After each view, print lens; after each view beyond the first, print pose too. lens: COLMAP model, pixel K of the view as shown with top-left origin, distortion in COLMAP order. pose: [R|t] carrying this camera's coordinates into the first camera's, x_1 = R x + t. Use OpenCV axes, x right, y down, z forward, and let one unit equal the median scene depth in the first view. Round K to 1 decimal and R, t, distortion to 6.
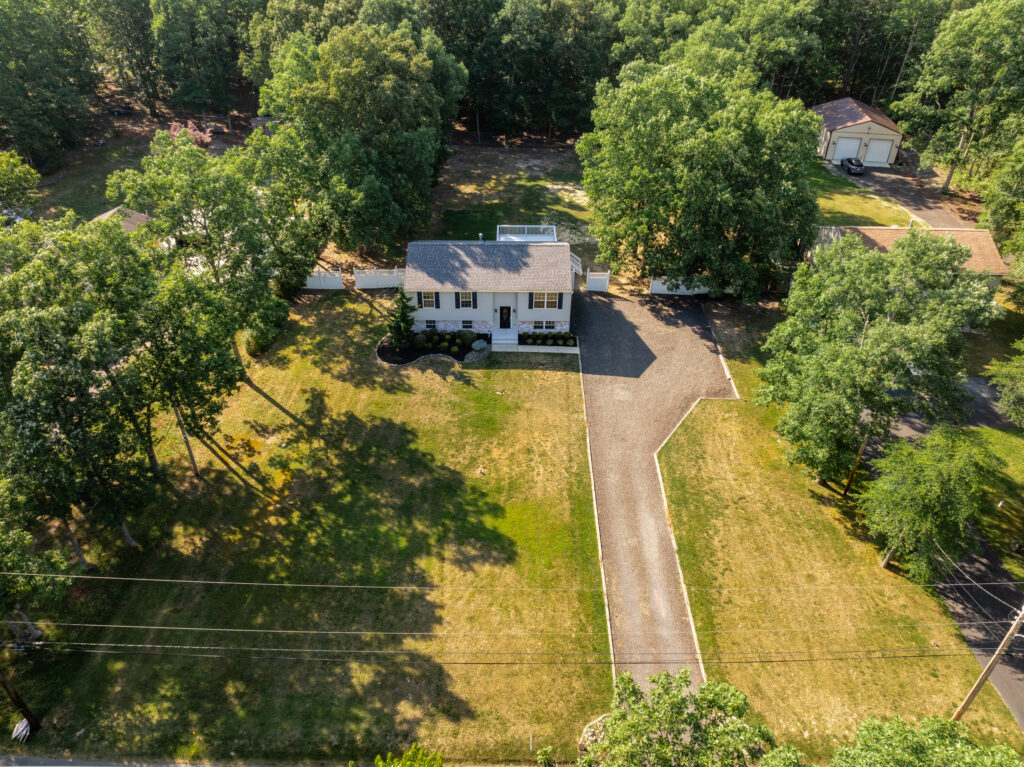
lens RADIAL K [[735.5, 0, 512.0], [0, 735.5, 383.5], [0, 0, 1]] dist [-0.040953, 0.003644]
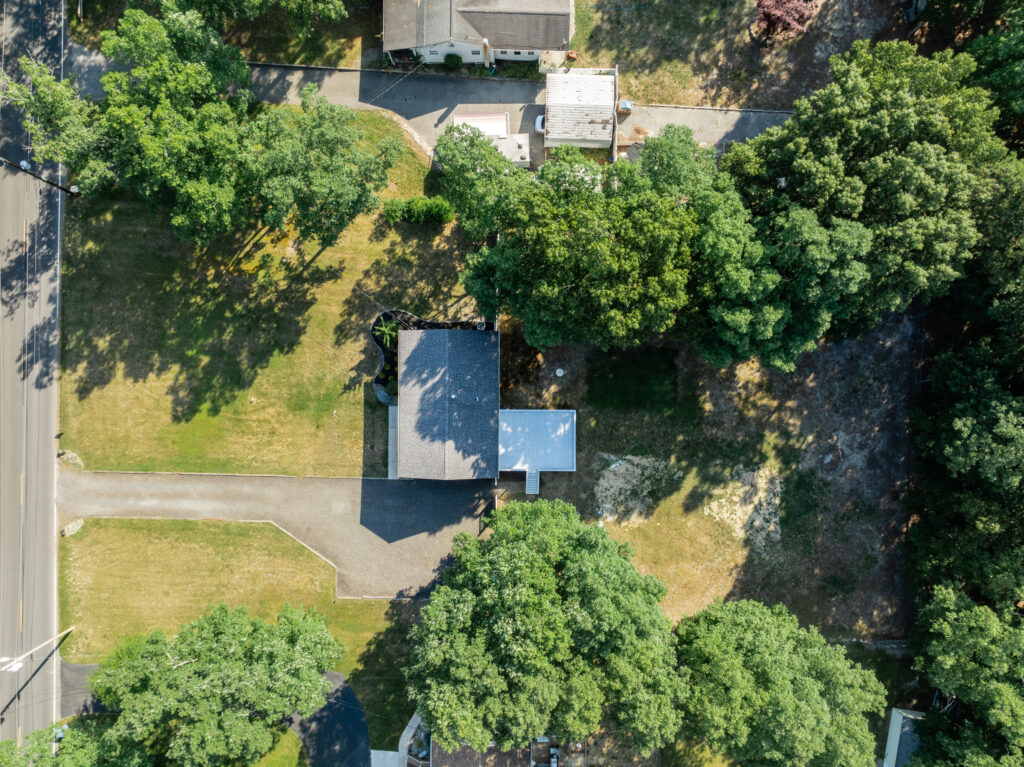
lens RADIAL K [[723.1, 0, 512.0], [0, 723.1, 383.5], [0, 0, 1]] dist [-0.038698, 0.004208]
pose [[-0.009491, 0.999721, -0.021610, -0.041575], [-0.584547, 0.011987, 0.811272, -1.136139], [0.811305, 0.020332, 0.584270, 0.478380]]
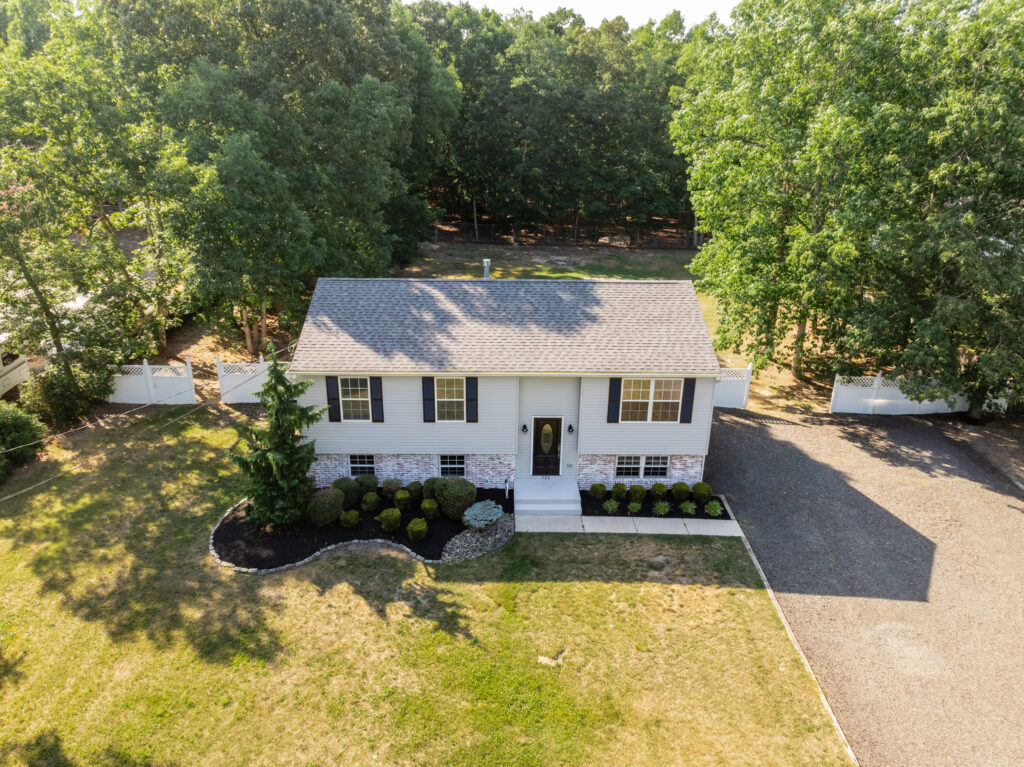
lens RADIAL K [[723.1, 0, 512.0], [0, 723.1, 383.5], [0, 0, 1]] dist [-0.038698, 0.004208]
pose [[0.999915, -0.002810, 0.012703, -0.034451], [0.006055, 0.964710, -0.263243, -0.019770], [-0.011515, 0.263298, 0.964646, 0.626980]]
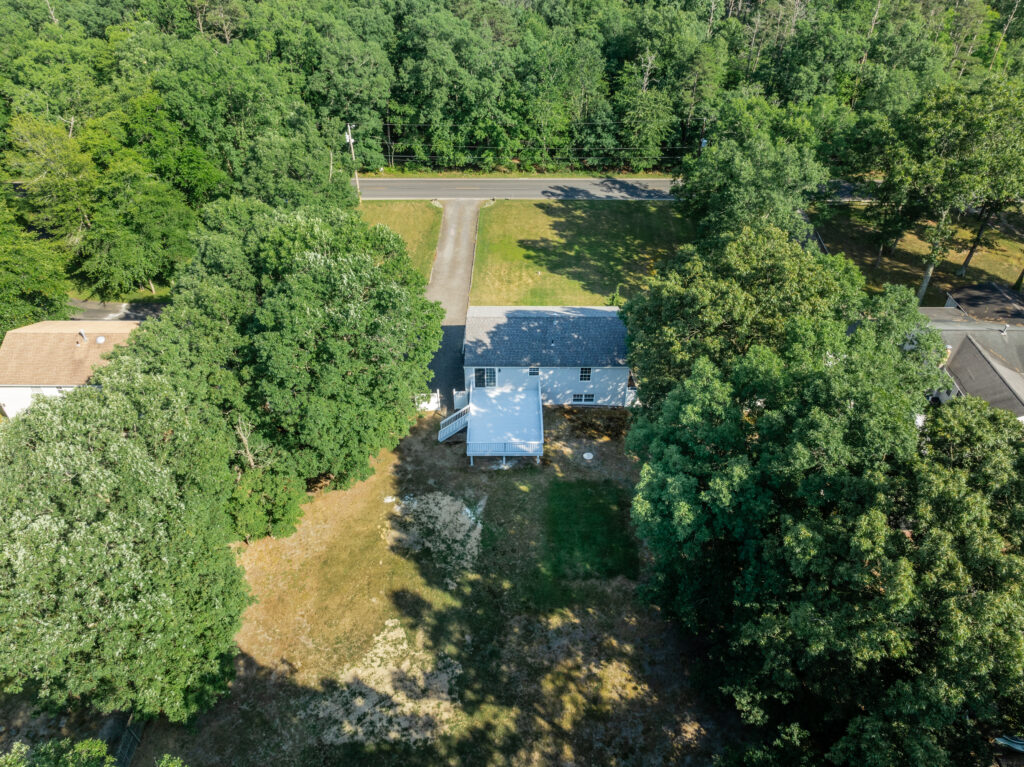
lens RADIAL K [[723.1, 0, 512.0], [0, 723.1, 383.5], [0, 0, 1]] dist [-0.038698, 0.004208]
pose [[-0.999919, -0.011106, -0.006292, 0.020833], [-0.009103, 0.274886, 0.961434, -1.155678], [-0.008948, 0.961413, -0.274965, 1.407702]]
